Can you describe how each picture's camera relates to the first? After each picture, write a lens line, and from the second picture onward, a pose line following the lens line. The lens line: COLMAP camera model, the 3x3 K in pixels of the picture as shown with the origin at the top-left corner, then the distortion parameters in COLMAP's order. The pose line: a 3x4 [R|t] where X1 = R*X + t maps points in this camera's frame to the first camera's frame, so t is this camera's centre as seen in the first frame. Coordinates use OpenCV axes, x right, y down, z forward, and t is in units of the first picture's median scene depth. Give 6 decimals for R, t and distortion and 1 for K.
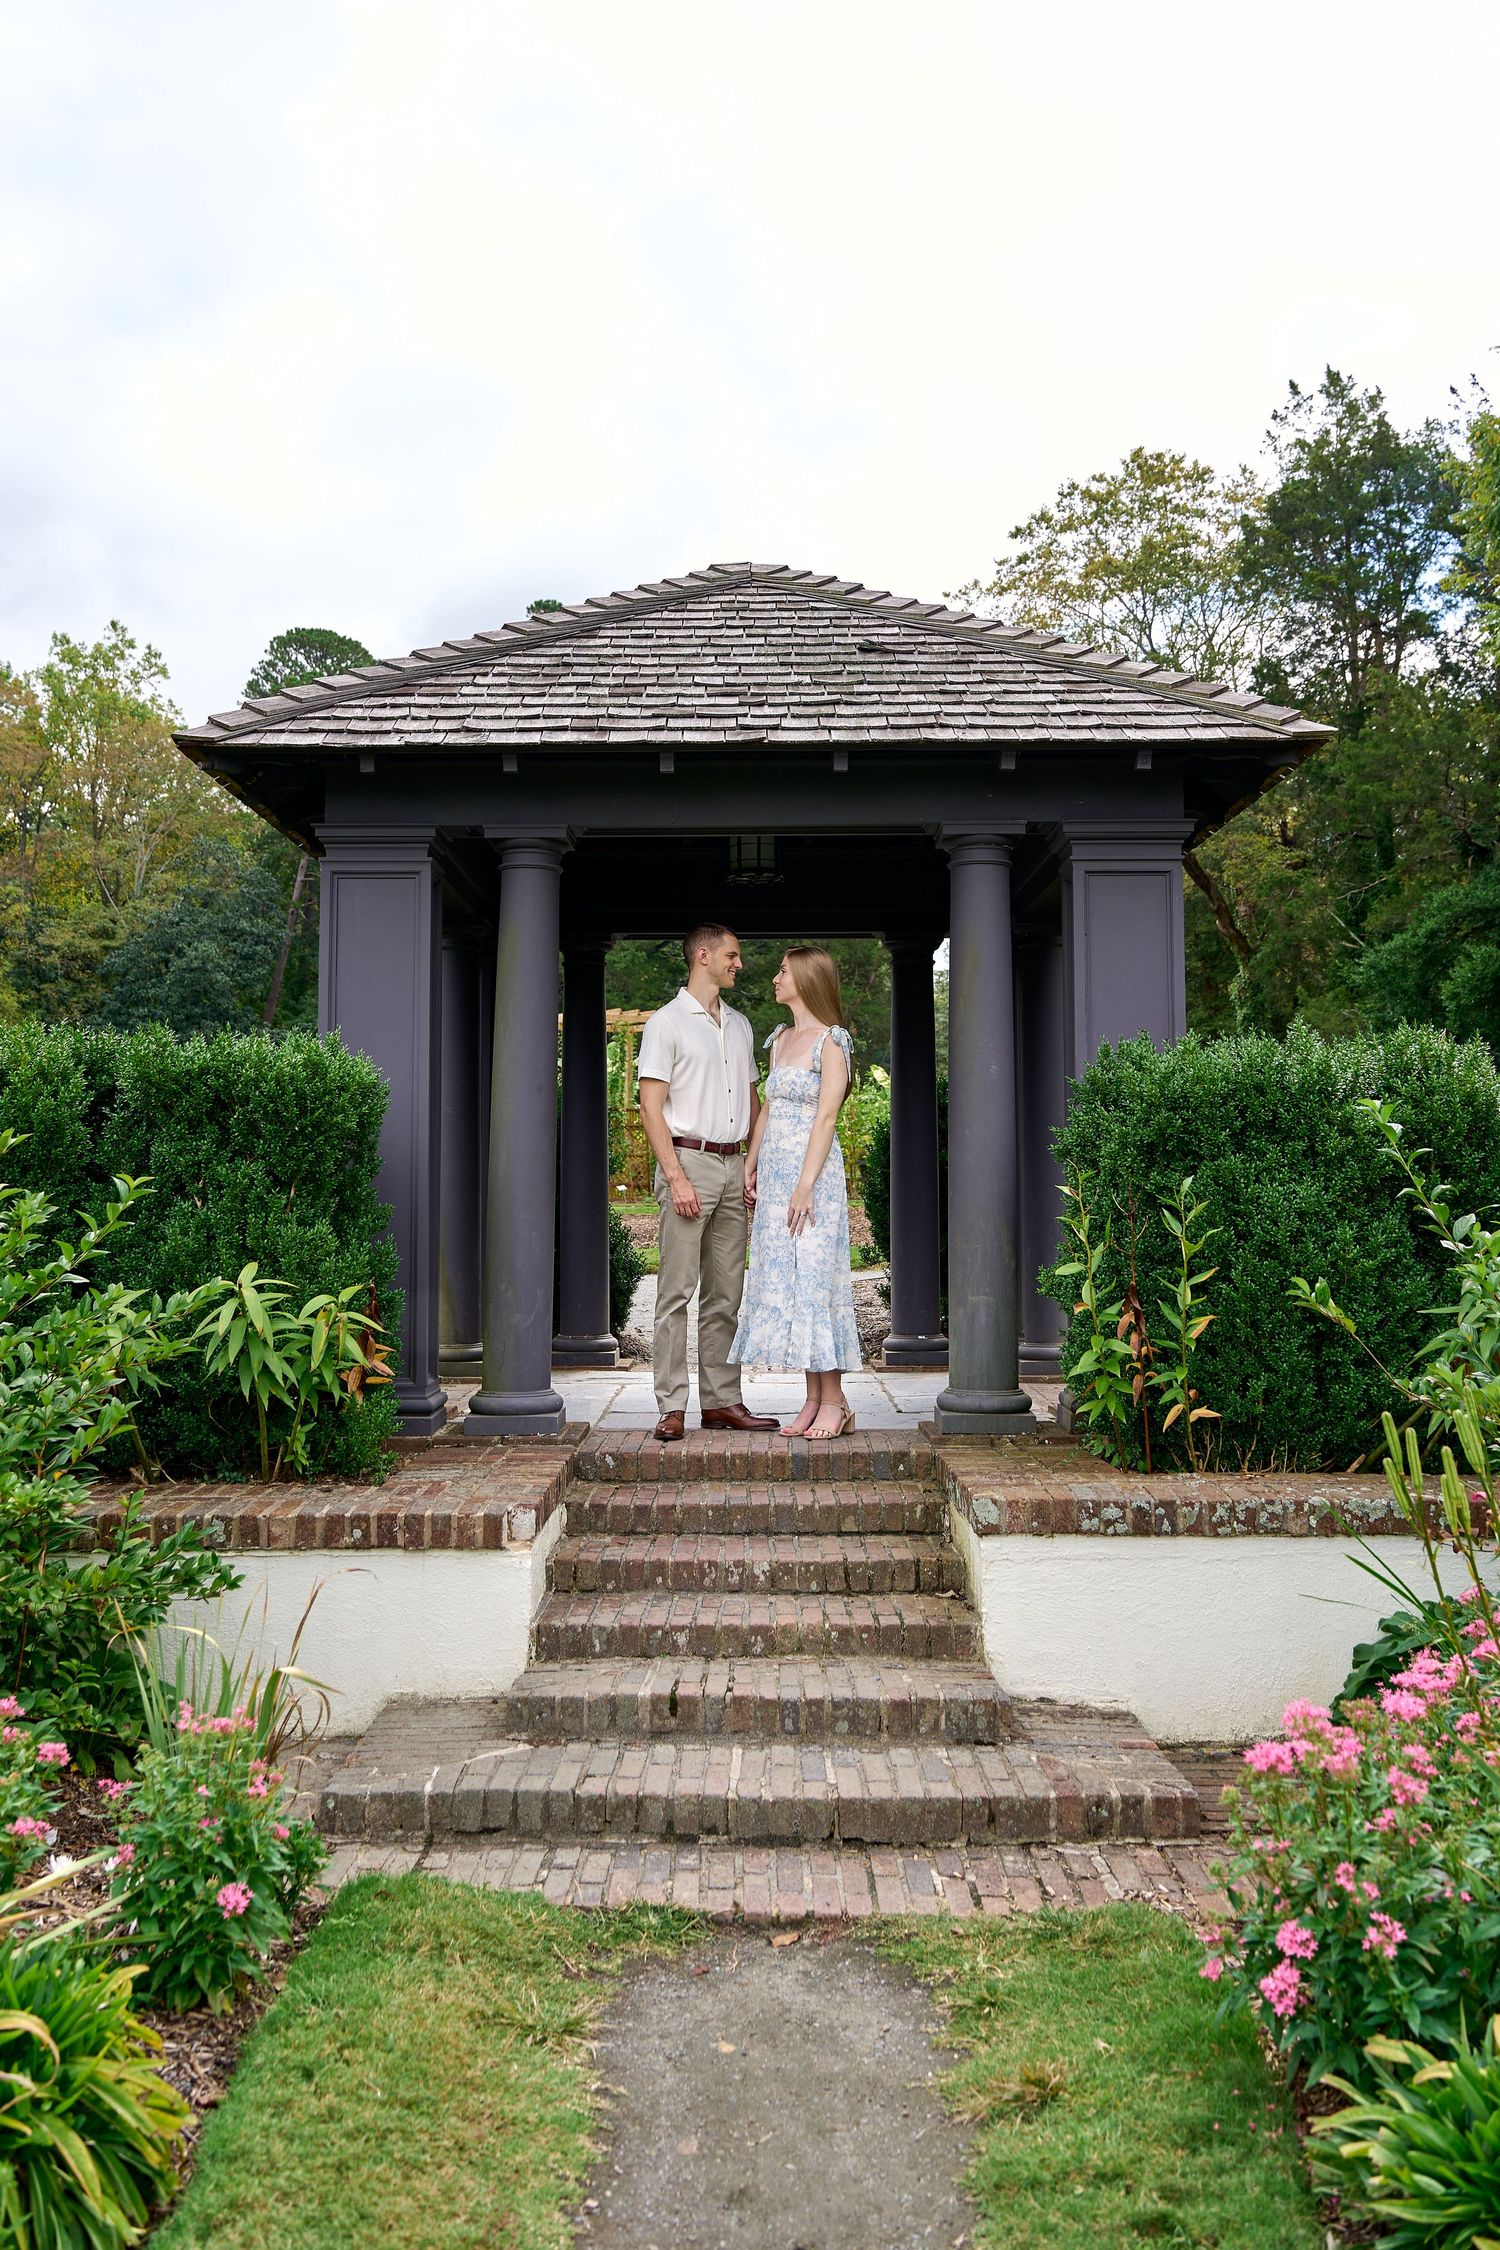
lens RADIAL K [[1820.6, 0, 785.7], [0, 1820.6, 1168.5], [0, 0, 1]] dist [0.001679, -0.007267]
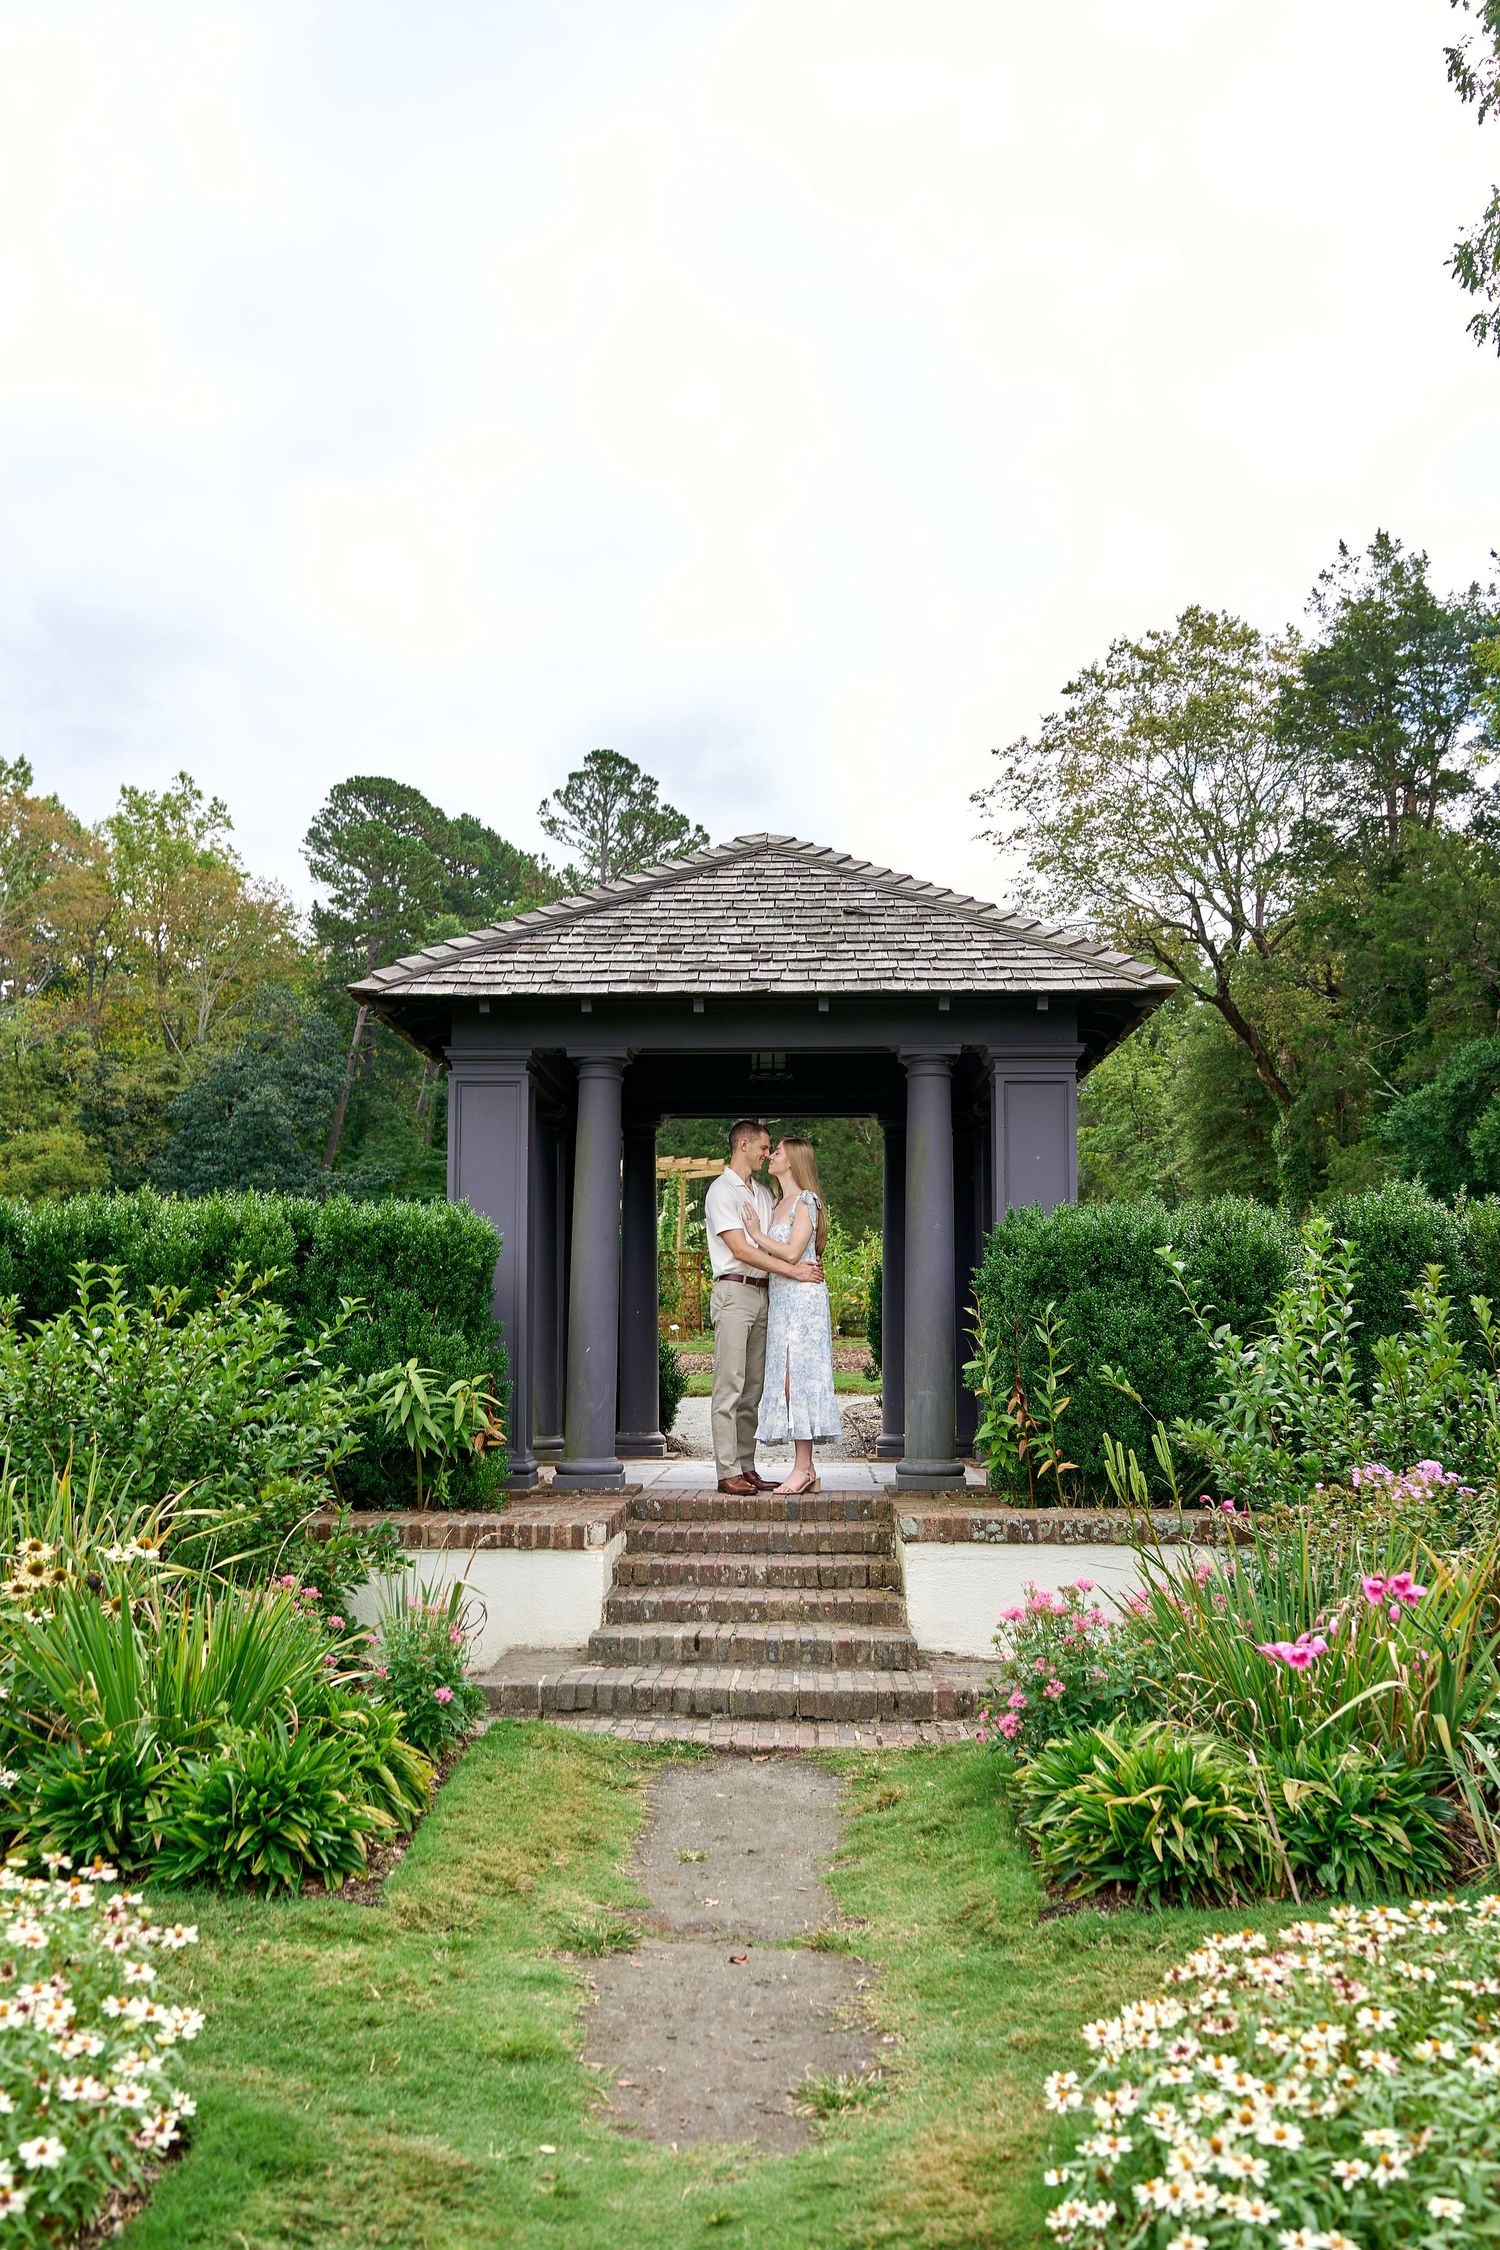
lens RADIAL K [[1803.8, 0, 822.8], [0, 1803.8, 1355.5], [0, 0, 1]] dist [-0.008644, -0.004689]
pose [[0.999956, 0.003691, -0.008653, 0.047585], [-0.003477, 0.999692, 0.024587, 0.011947], [0.008741, -0.024556, 0.999660, -0.429919]]
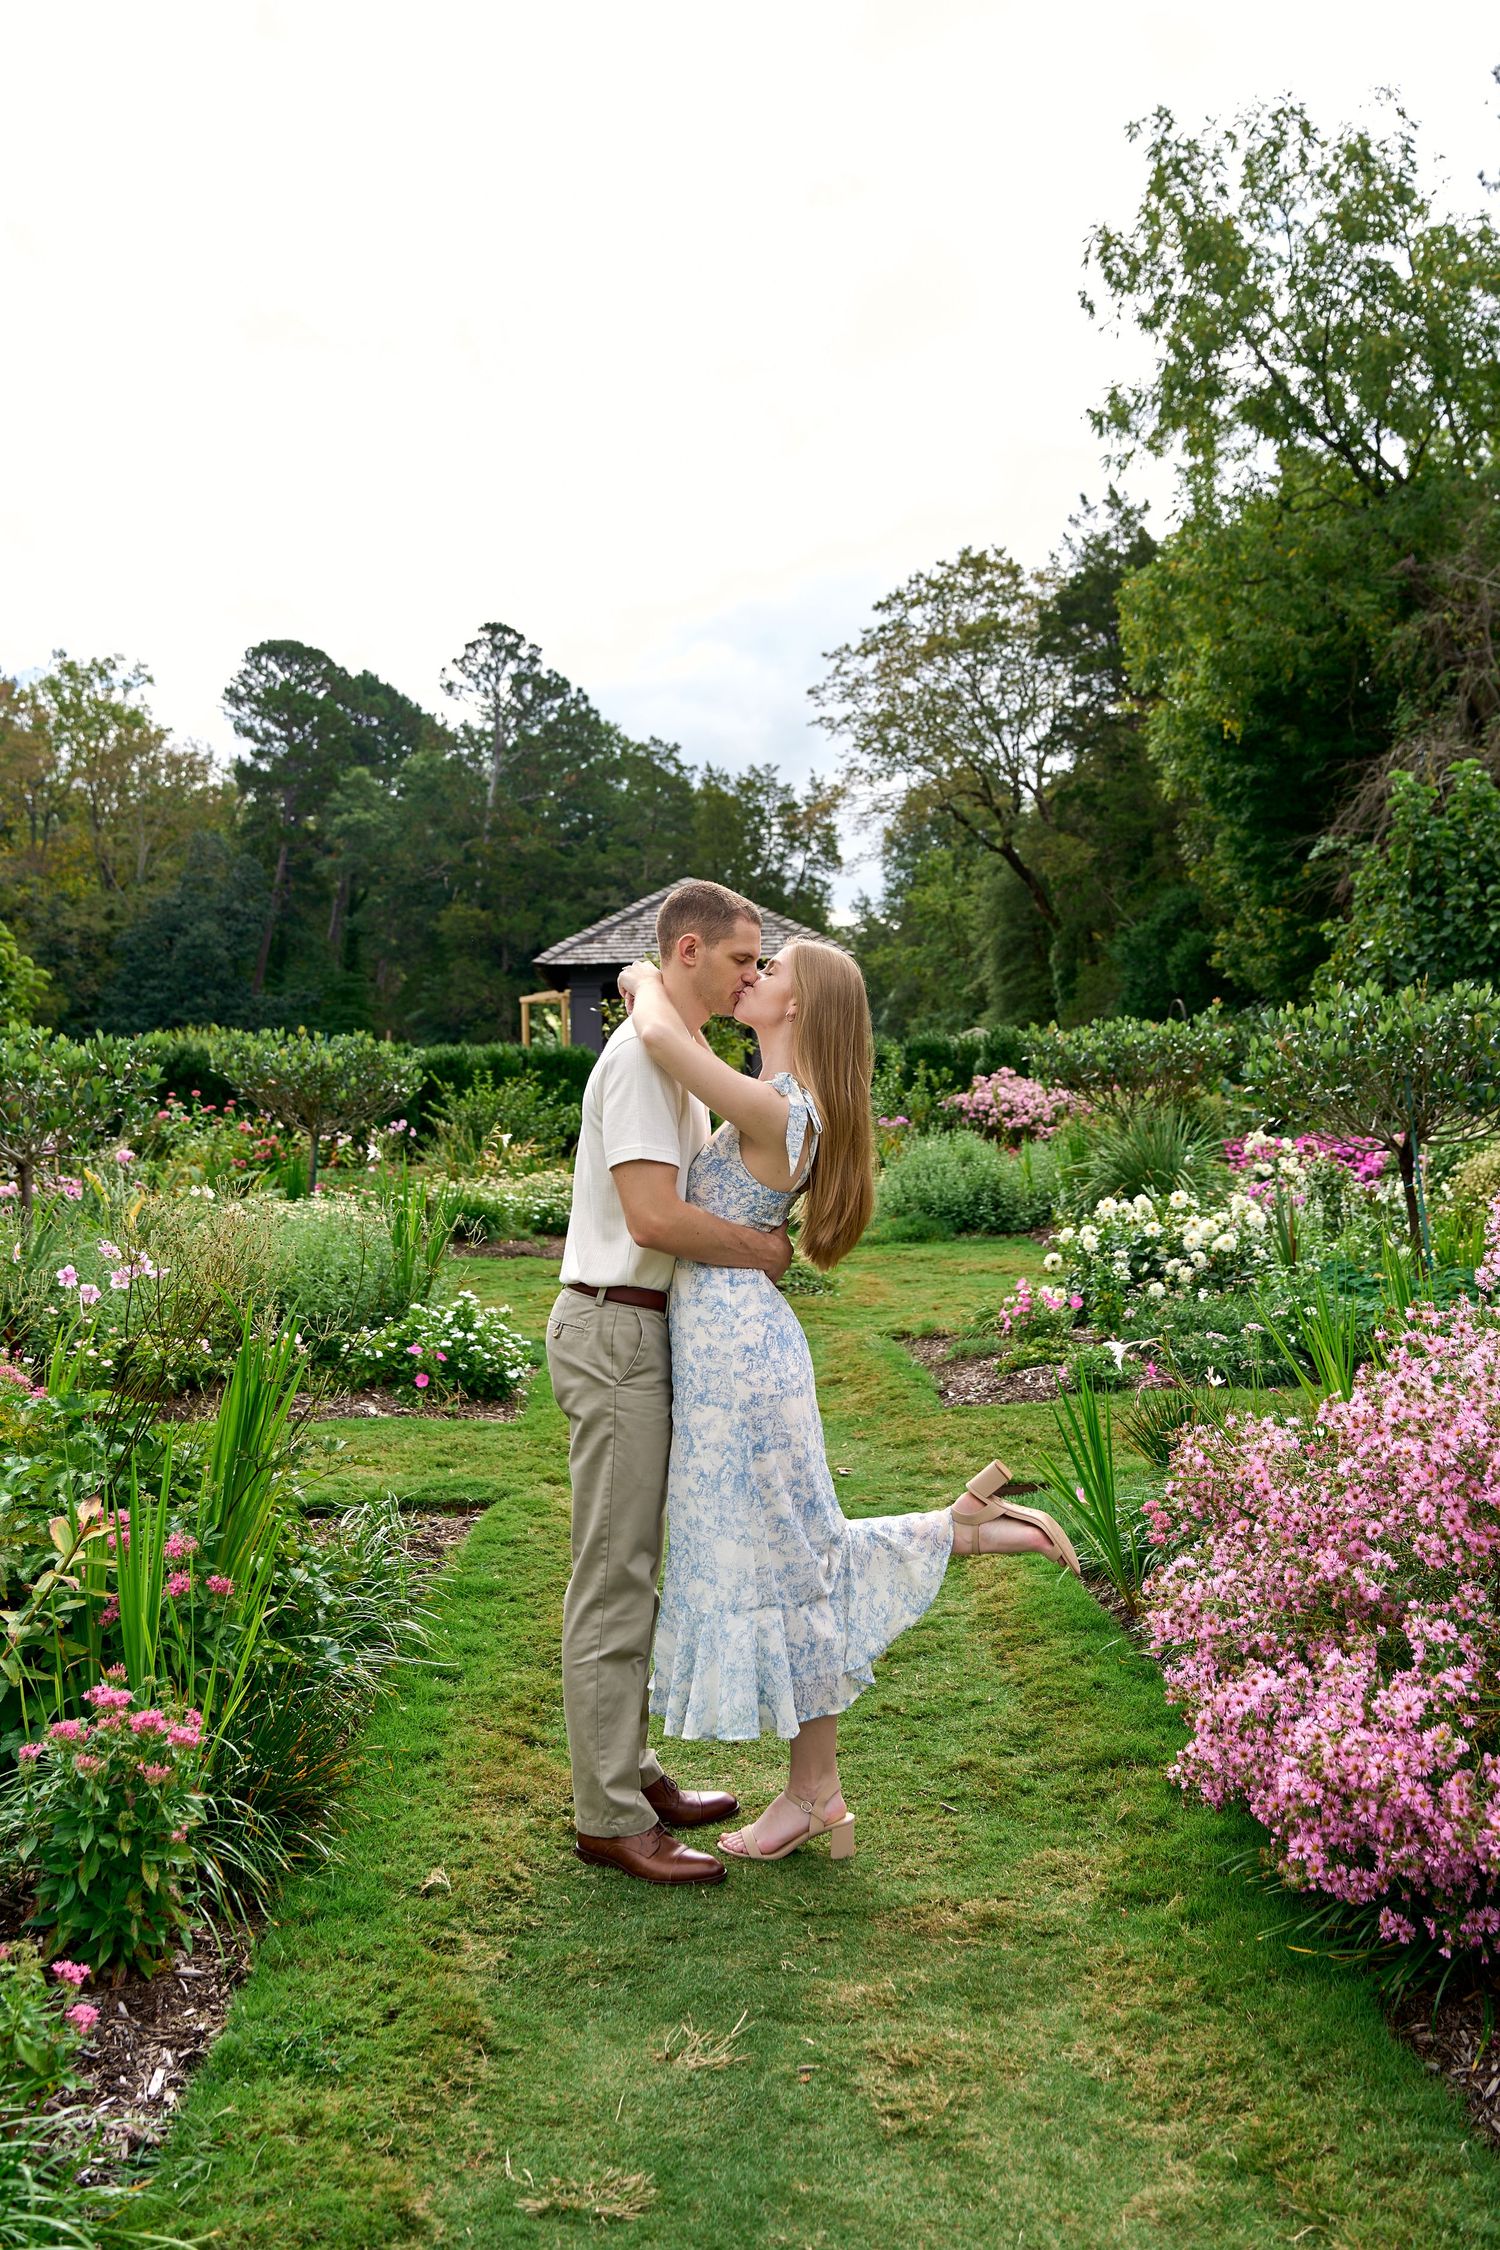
lens RADIAL K [[1820.6, 0, 785.7], [0, 1820.6, 1168.5], [0, 0, 1]] dist [0.001679, -0.007267]
pose [[0.998814, -0.024681, 0.041970, -0.090669], [0.023346, 0.999215, 0.032006, 0.208485], [-0.042727, -0.030988, 0.998606, -8.132763]]
